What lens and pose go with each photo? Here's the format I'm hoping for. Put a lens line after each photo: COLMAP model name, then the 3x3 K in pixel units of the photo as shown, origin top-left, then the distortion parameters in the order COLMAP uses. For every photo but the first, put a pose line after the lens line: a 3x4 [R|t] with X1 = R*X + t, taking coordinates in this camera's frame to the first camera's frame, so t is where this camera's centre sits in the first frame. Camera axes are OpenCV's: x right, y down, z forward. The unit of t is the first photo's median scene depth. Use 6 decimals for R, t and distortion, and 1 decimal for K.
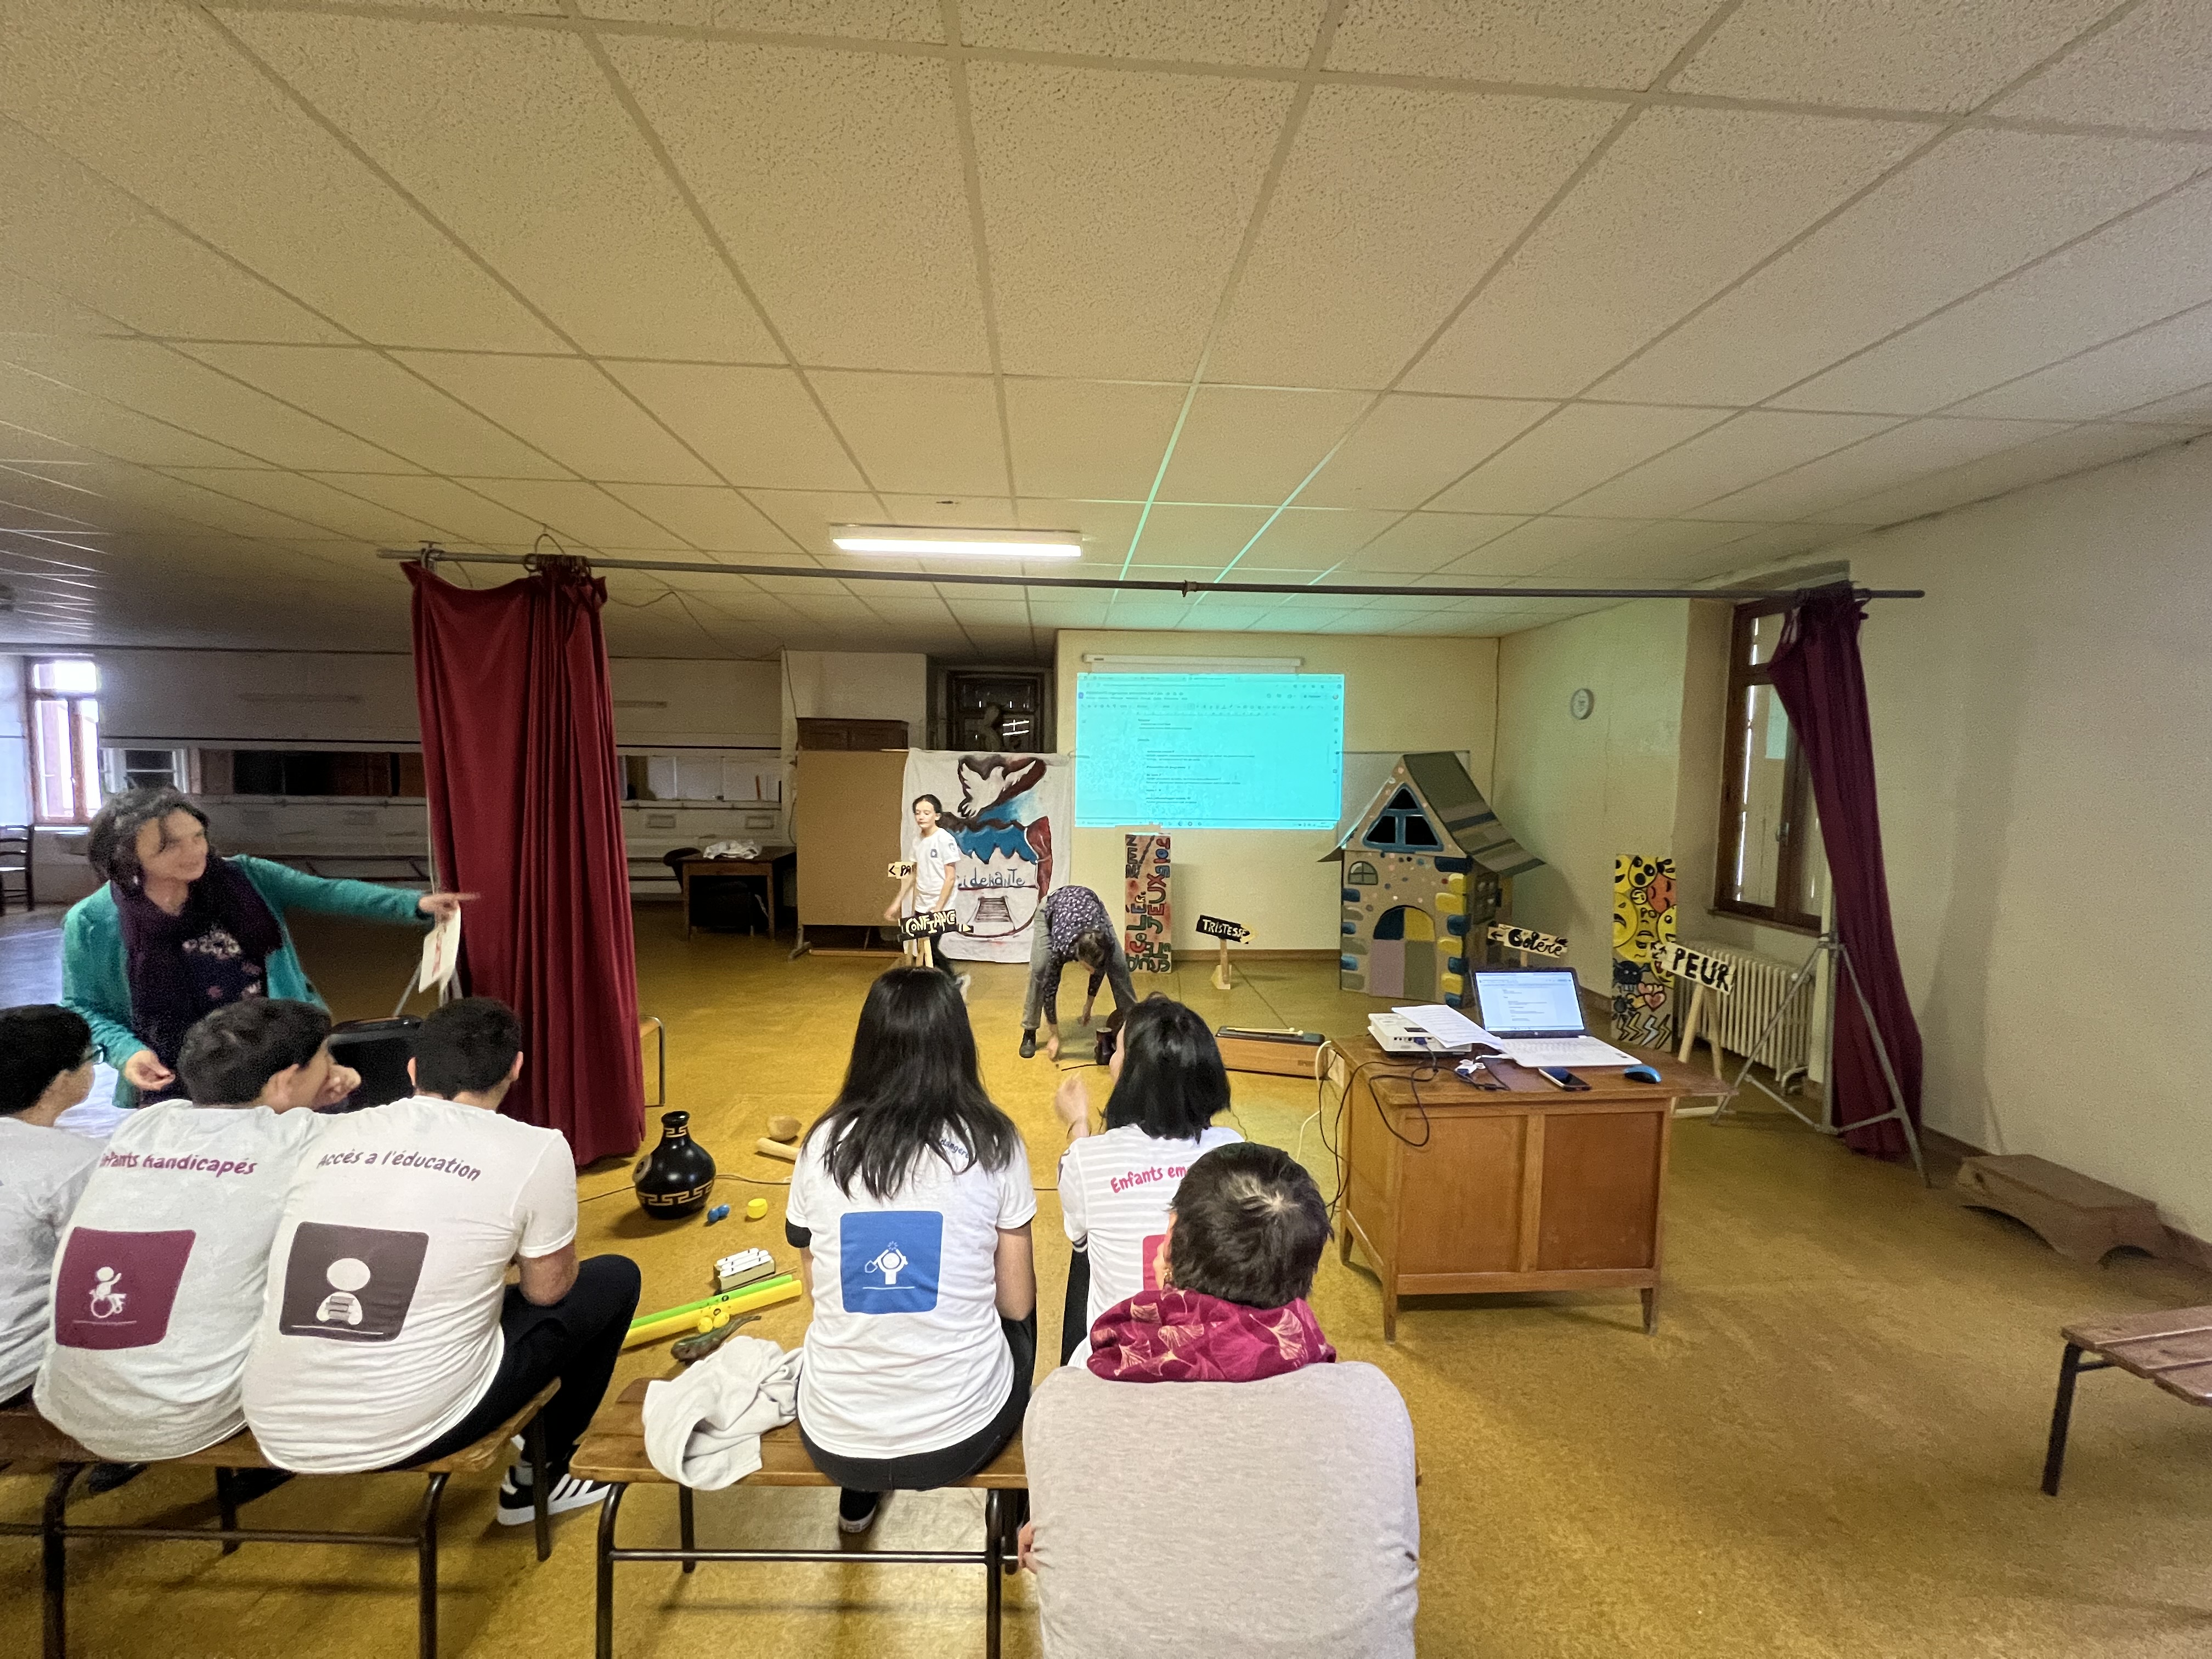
lens RADIAL K [[877.4, 0, 1106.4], [0, 877.4, 831.8], [0, 0, 1]] dist [0.001531, -0.000308]
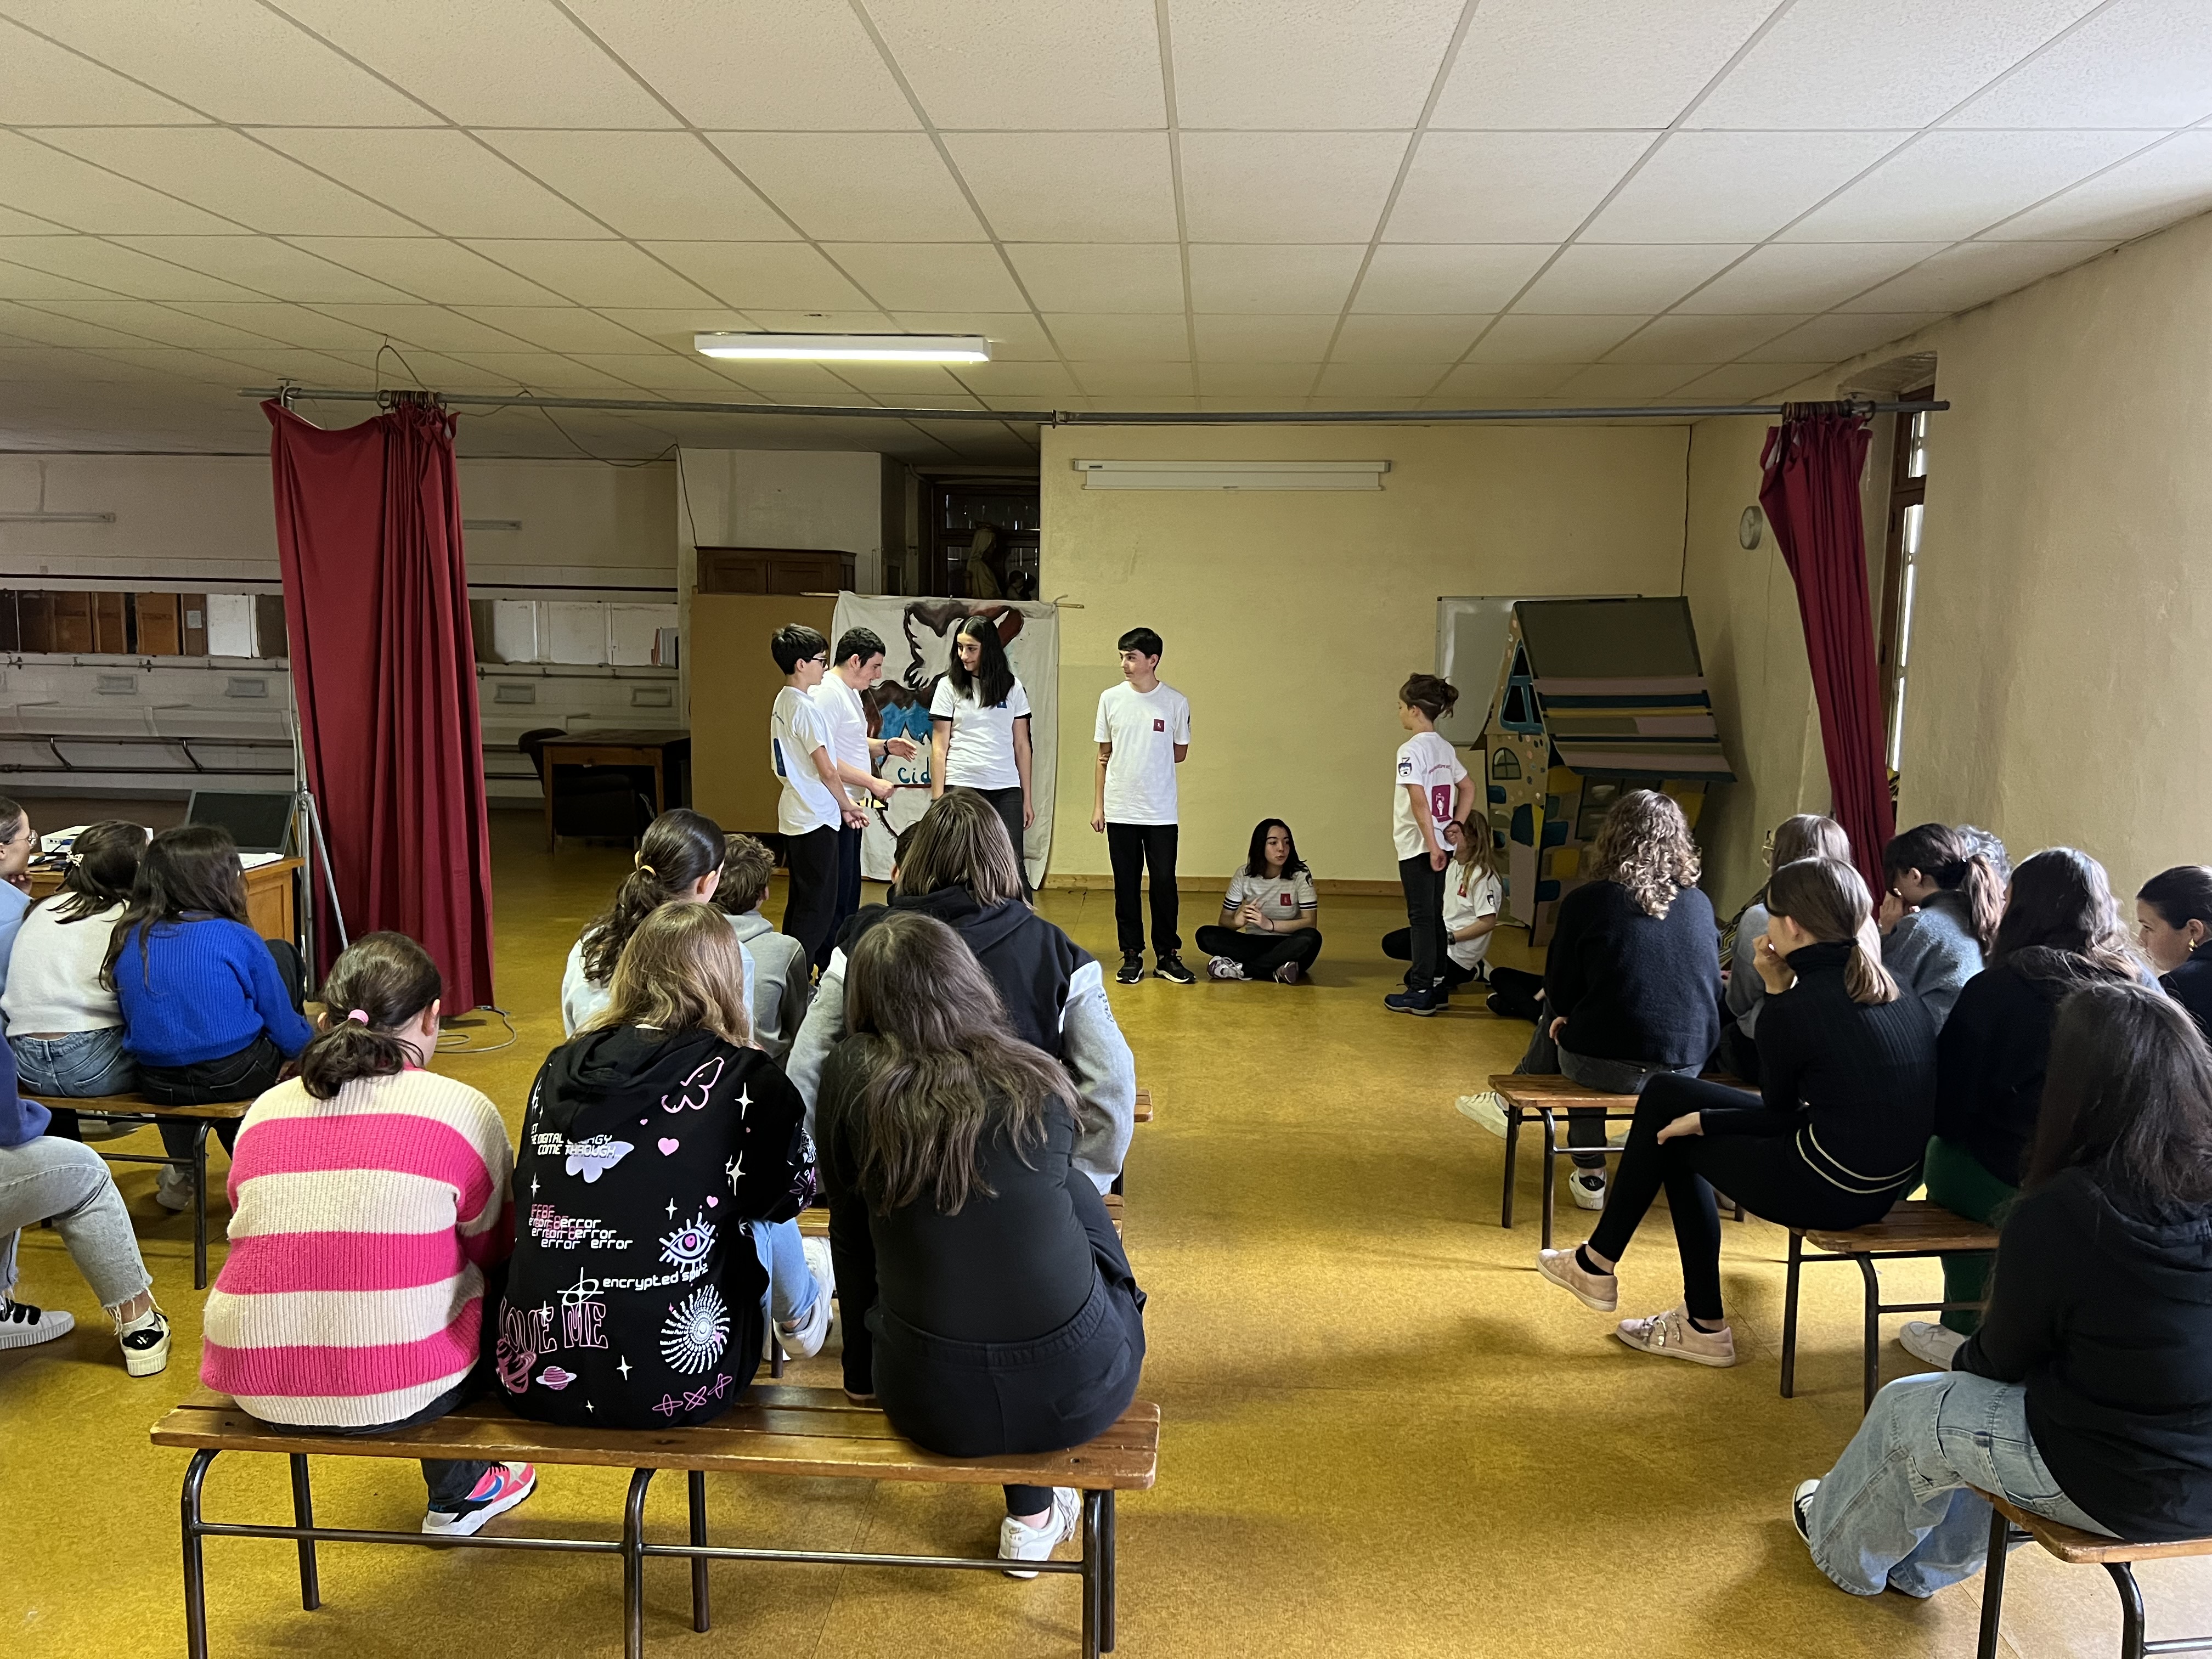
lens RADIAL K [[1654.6, 0, 1112.4], [0, 1654.6, 838.8], [0, 0, 1]] dist [0.065720, -0.078966]
pose [[0.991860, 0.019729, -0.125793, 0.182098], [-0.012848, 0.998388, 0.055278, 0.031508], [0.126680, -0.053212, 0.990515, -0.357841]]
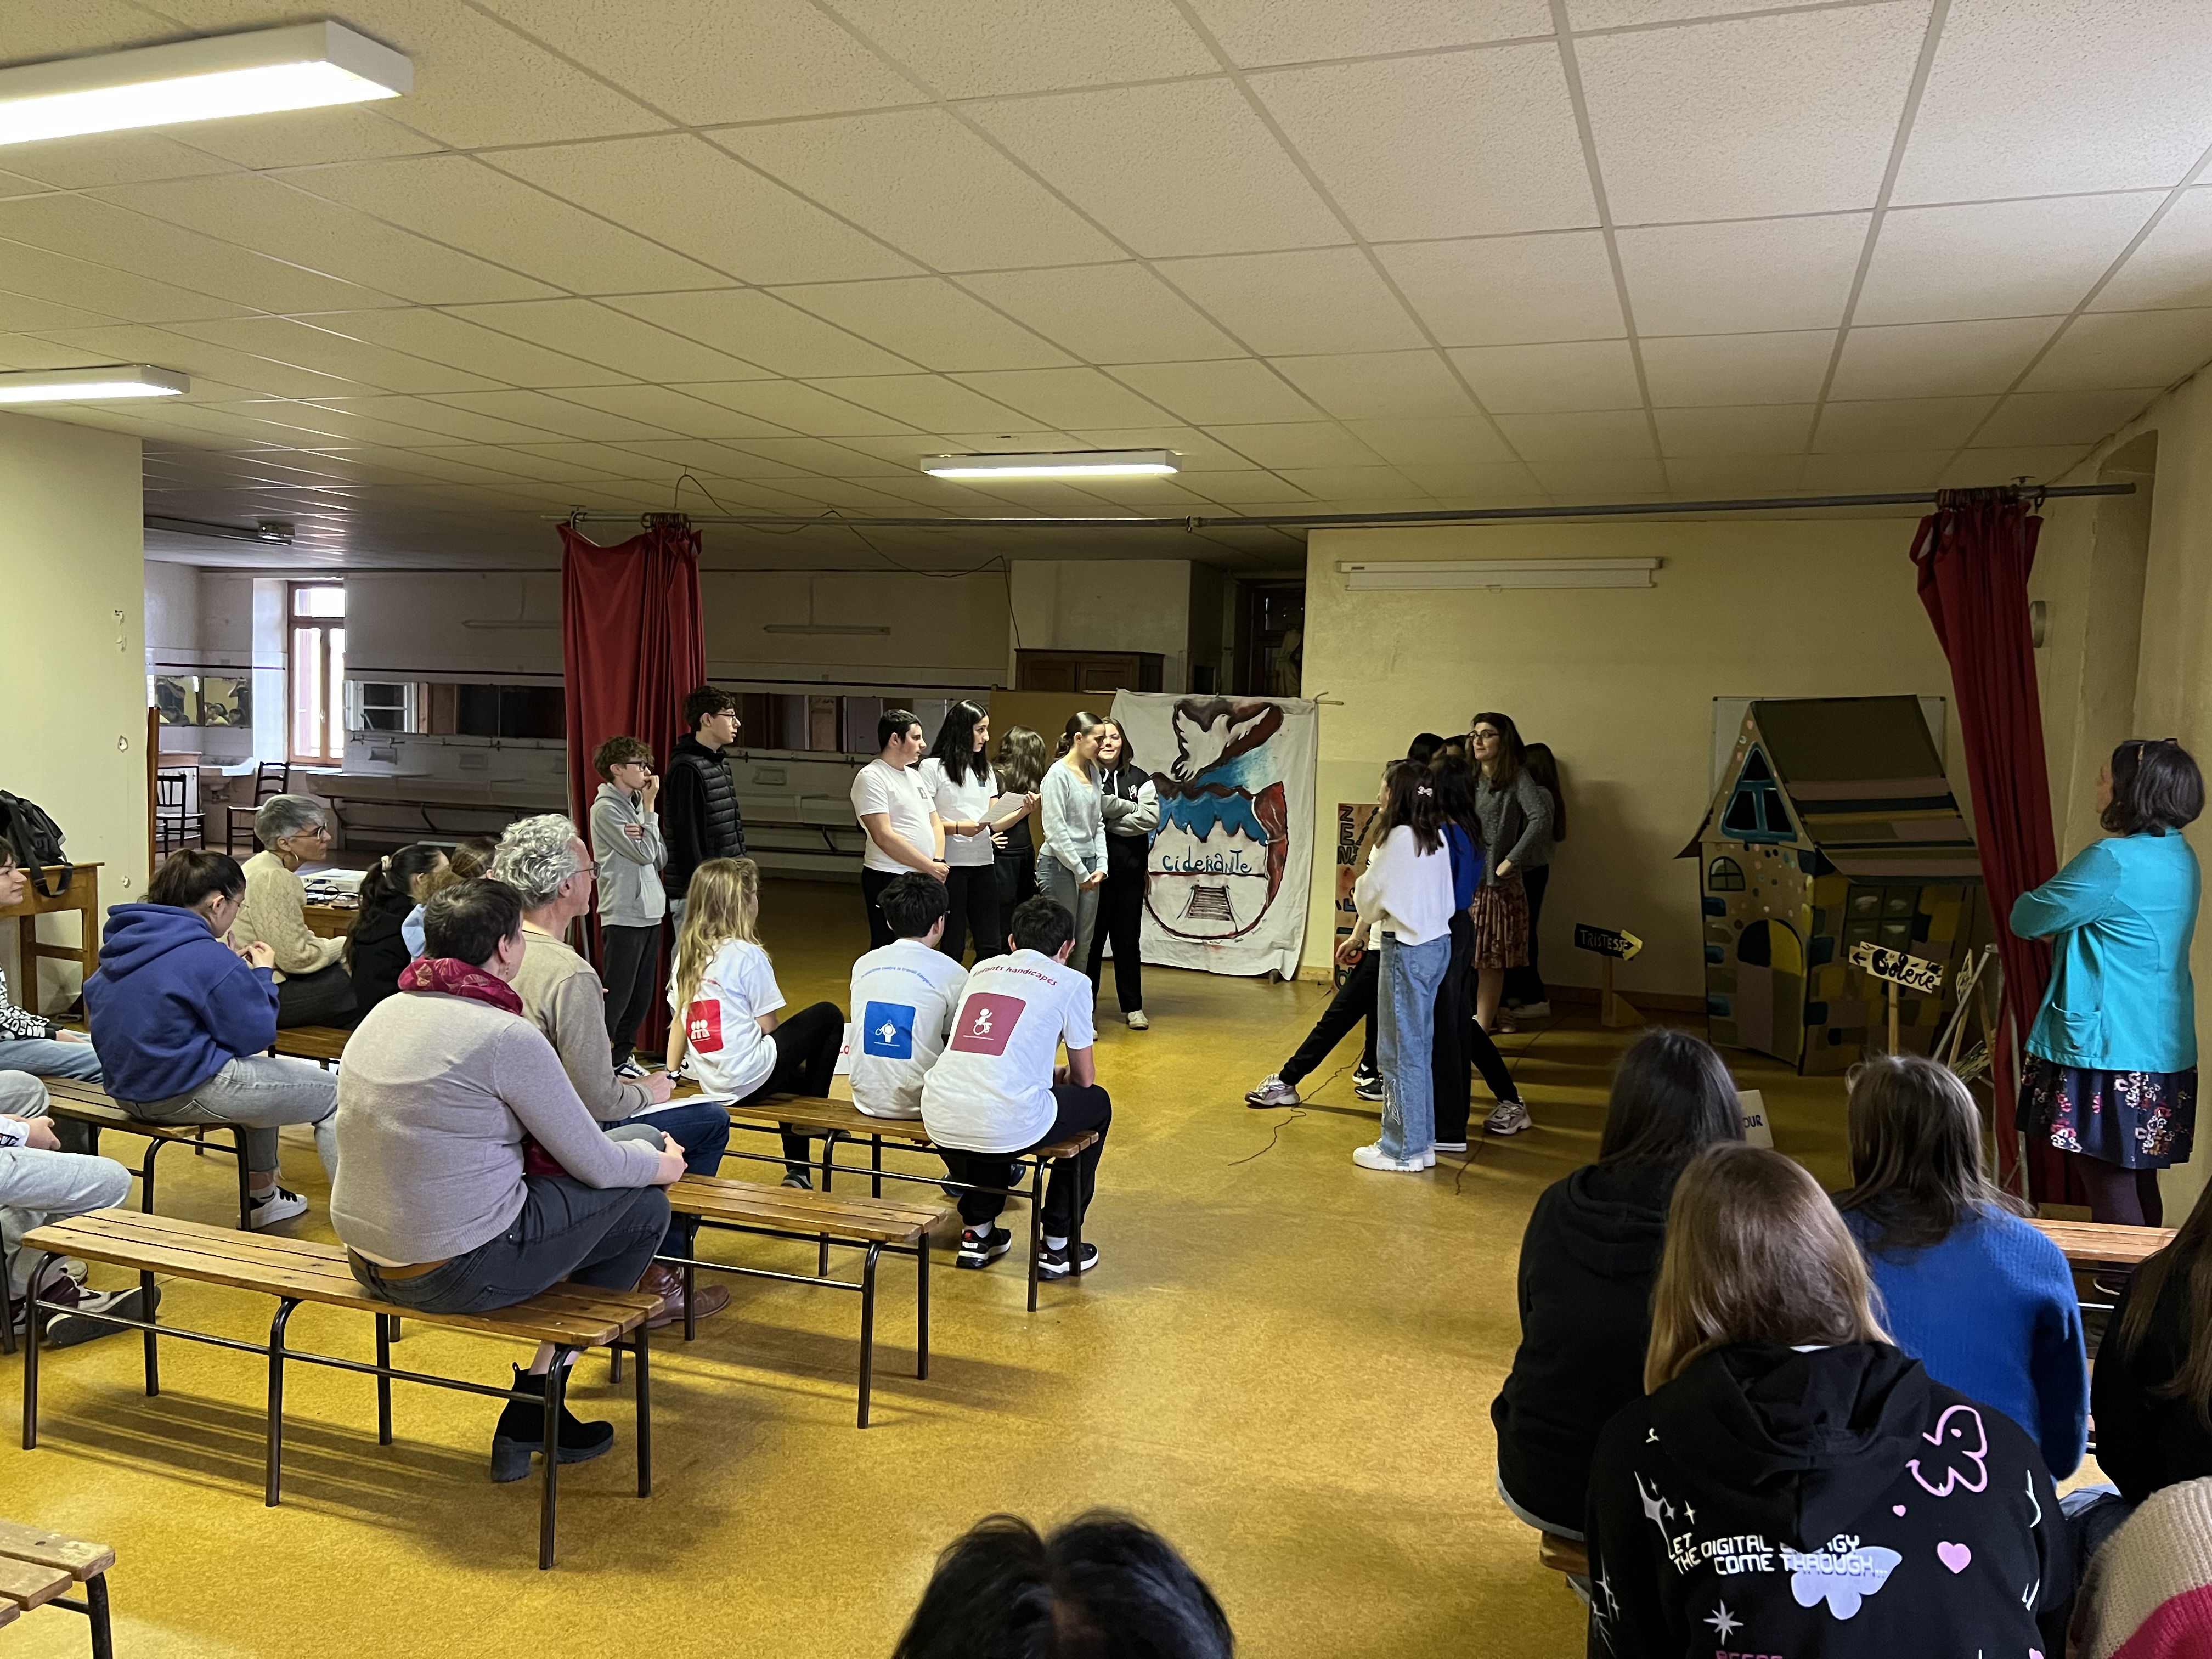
lens RADIAL K [[1649.7, 0, 1107.0], [0, 1649.7, 838.9], [0, 0, 1]] dist [0.079894, -0.094217]
pose [[0.914135, 0.043817, -0.403035, 0.369419], [-0.046684, 0.998906, 0.002712, 0.034734], [0.402713, 0.016336, 0.915181, -0.346769]]
